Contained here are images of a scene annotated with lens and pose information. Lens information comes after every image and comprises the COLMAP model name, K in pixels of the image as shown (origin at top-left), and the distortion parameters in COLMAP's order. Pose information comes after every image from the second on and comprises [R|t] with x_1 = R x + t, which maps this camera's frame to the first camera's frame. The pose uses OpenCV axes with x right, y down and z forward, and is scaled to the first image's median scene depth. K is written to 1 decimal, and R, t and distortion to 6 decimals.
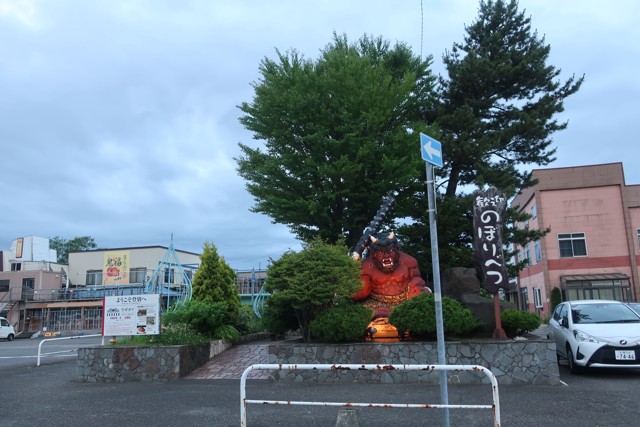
lens RADIAL K [[503.3, 0, 317.9], [0, 503.3, 213.3], [0, 0, 1]] dist [-0.000678, -0.004652]
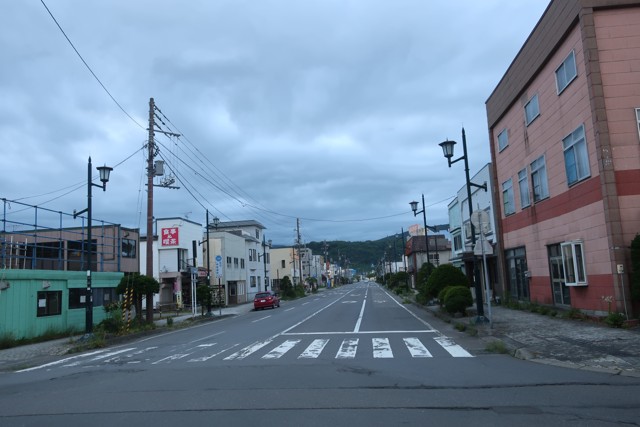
lens RADIAL K [[503.3, 0, 320.6], [0, 503.3, 213.9], [0, 0, 1]] dist [-0.000678, -0.004652]
pose [[0.993867, -0.014559, 0.109621, 0.166926], [0.008920, 0.998620, 0.051760, 0.100803], [-0.110223, -0.050465, 0.992625, 0.597088]]
